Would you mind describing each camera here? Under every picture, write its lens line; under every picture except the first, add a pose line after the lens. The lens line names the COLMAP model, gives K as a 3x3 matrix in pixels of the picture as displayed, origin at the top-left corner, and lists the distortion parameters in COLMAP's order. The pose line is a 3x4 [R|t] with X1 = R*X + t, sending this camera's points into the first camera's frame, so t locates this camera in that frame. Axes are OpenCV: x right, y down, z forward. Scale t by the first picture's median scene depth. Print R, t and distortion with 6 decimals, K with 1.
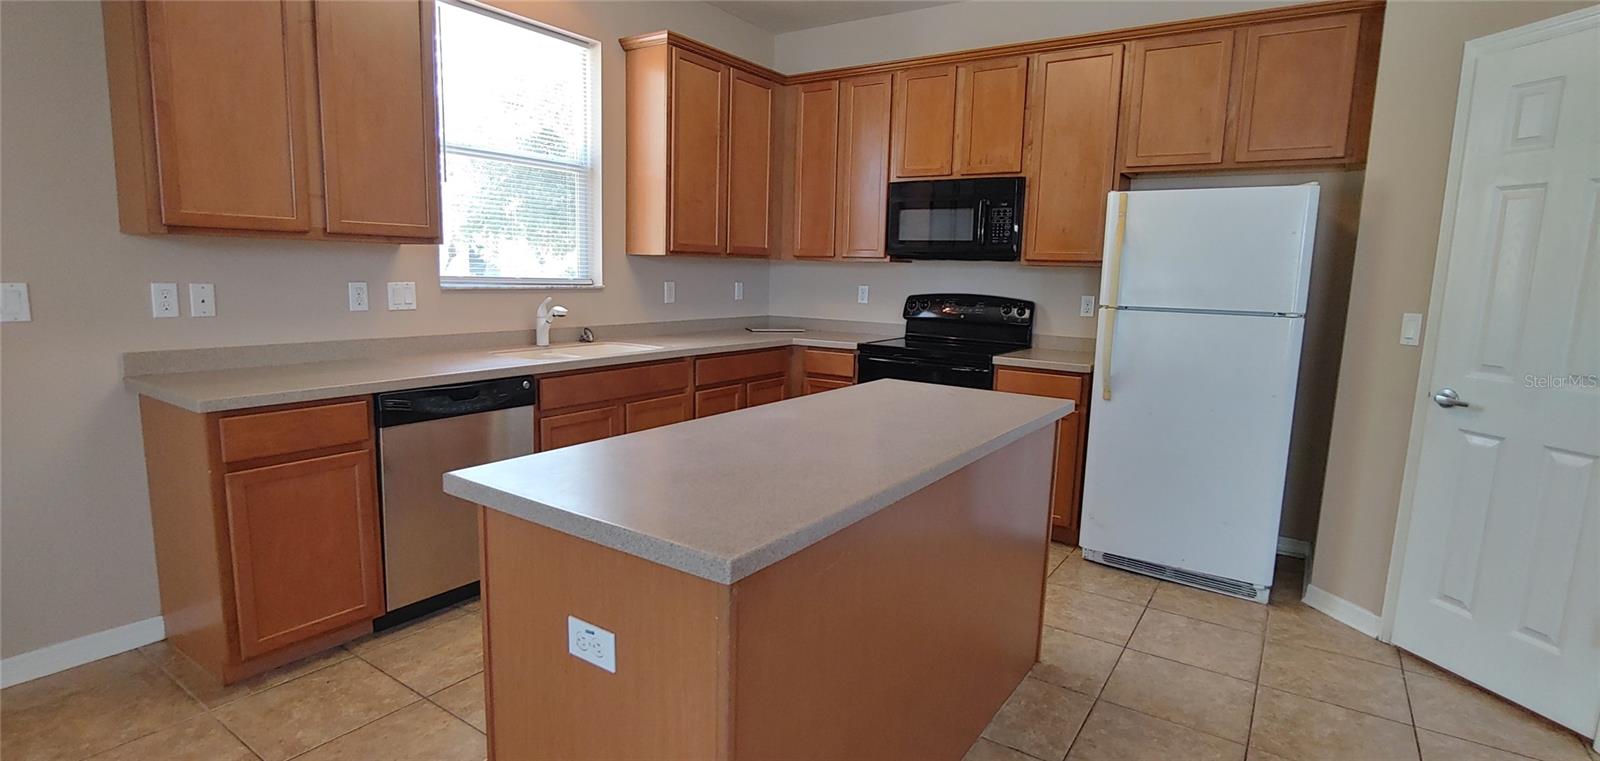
lens RADIAL K [[765.8, 0, 804.2], [0, 765.8, 381.8], [0, 0, 1]] dist [-0.007635, -0.006917]
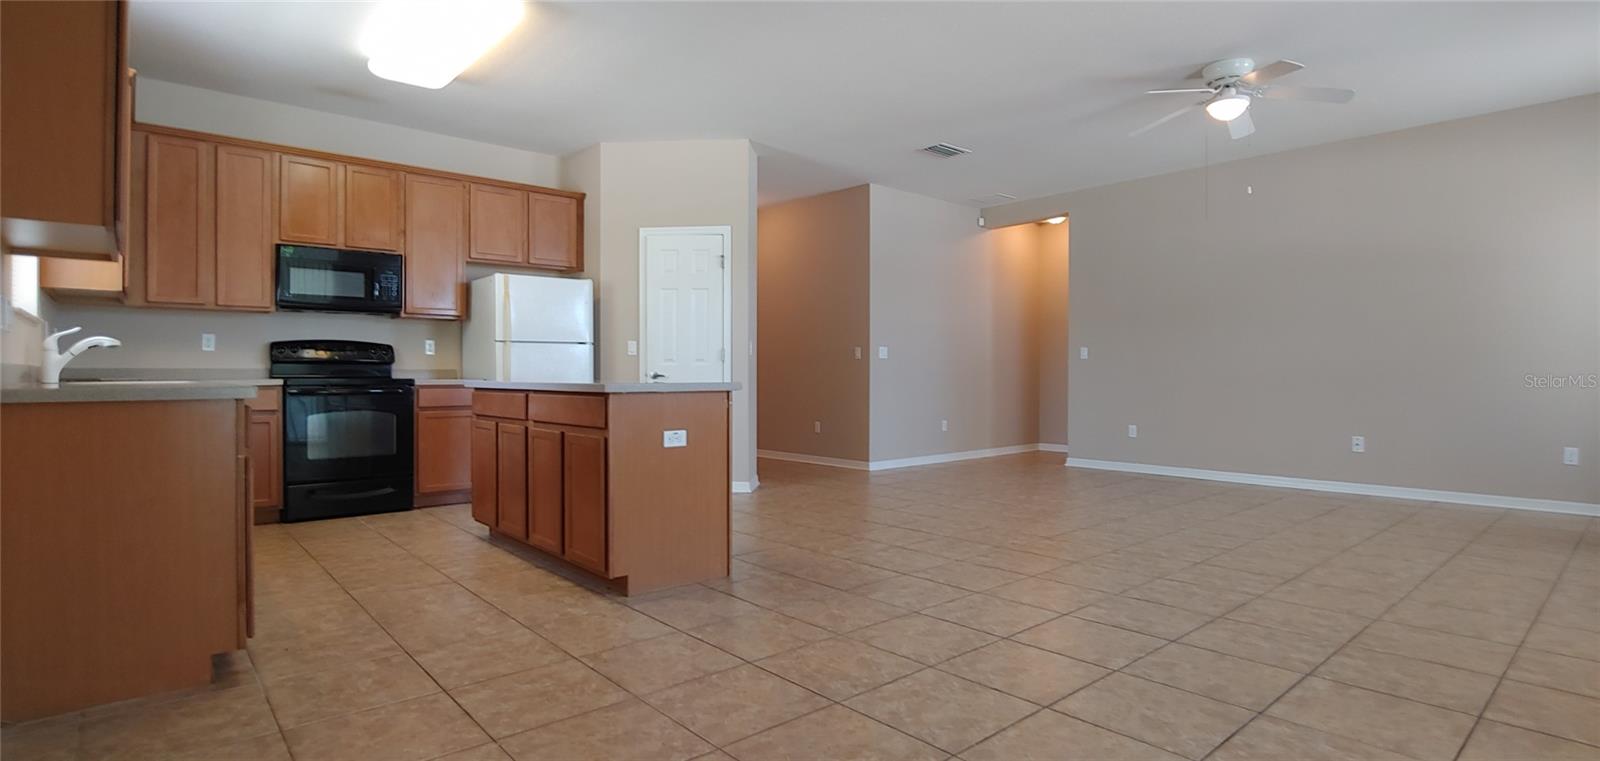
lens RADIAL K [[765.8, 0, 804.2], [0, 765.8, 381.8], [0, 0, 1]] dist [-0.007635, -0.006917]
pose [[0.254762, -0.041369, 0.966118, -1.009438], [0.149242, 0.988796, 0.002986, 0.078911], [-0.955418, 0.143424, 0.258082, -0.045593]]
